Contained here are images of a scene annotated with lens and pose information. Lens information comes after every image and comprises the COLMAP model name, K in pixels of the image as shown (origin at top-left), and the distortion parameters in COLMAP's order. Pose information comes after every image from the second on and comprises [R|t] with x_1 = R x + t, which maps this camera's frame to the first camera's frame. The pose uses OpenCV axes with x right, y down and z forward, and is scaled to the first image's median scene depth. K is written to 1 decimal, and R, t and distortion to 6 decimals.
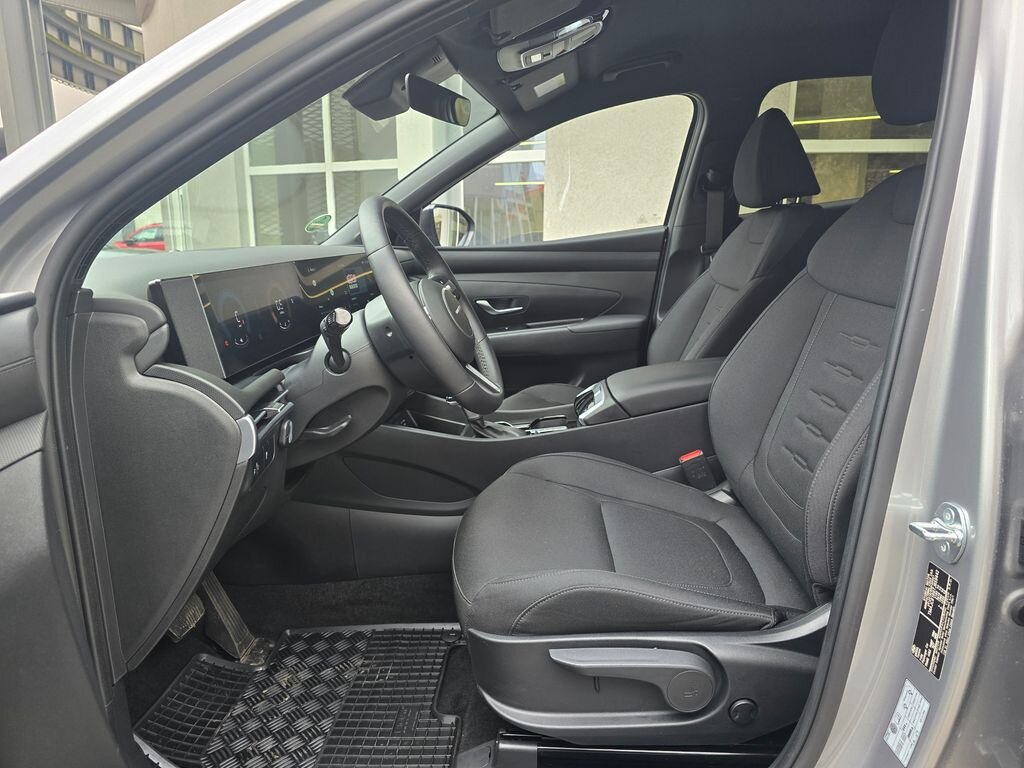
lens RADIAL K [[691.3, 0, 516.7], [0, 691.3, 380.8], [0, 0, 1]] dist [0.044363, -0.033643]
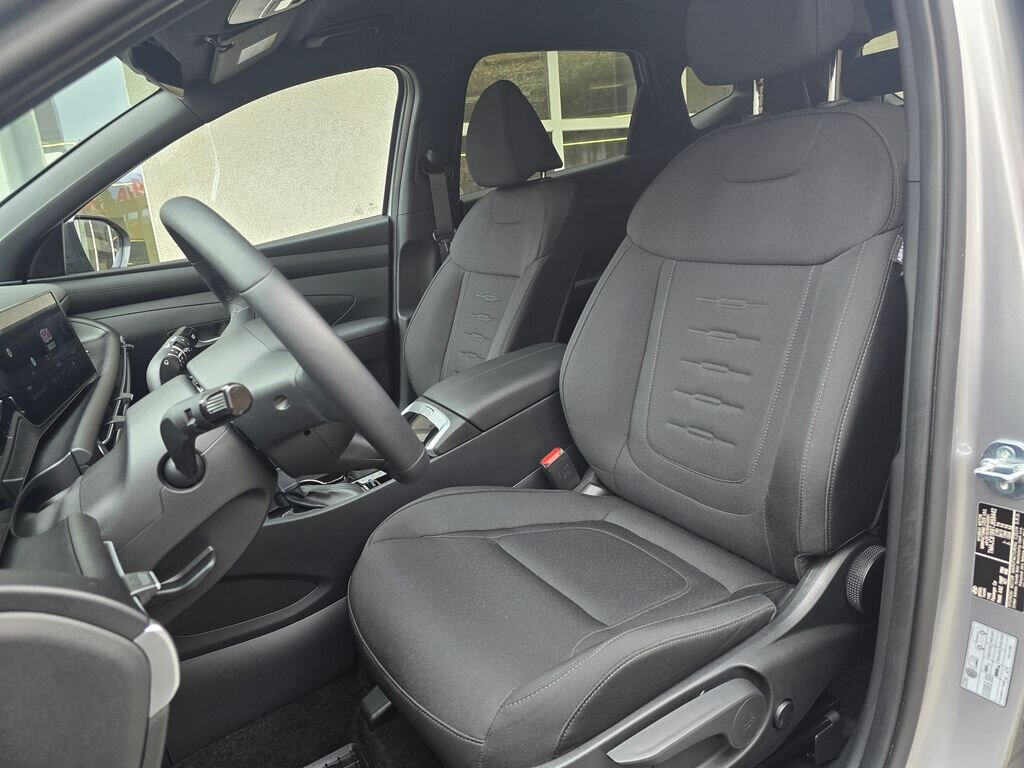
lens RADIAL K [[691.3, 0, 513.0], [0, 691.3, 378.4], [0, 0, 1]] dist [0.044363, -0.033643]
pose [[0.838167, -0.214412, 0.501502, -0.228985], [0.210868, 0.975378, 0.064586, -0.063573], [-0.503002, 0.051617, 0.862742, 0.238613]]
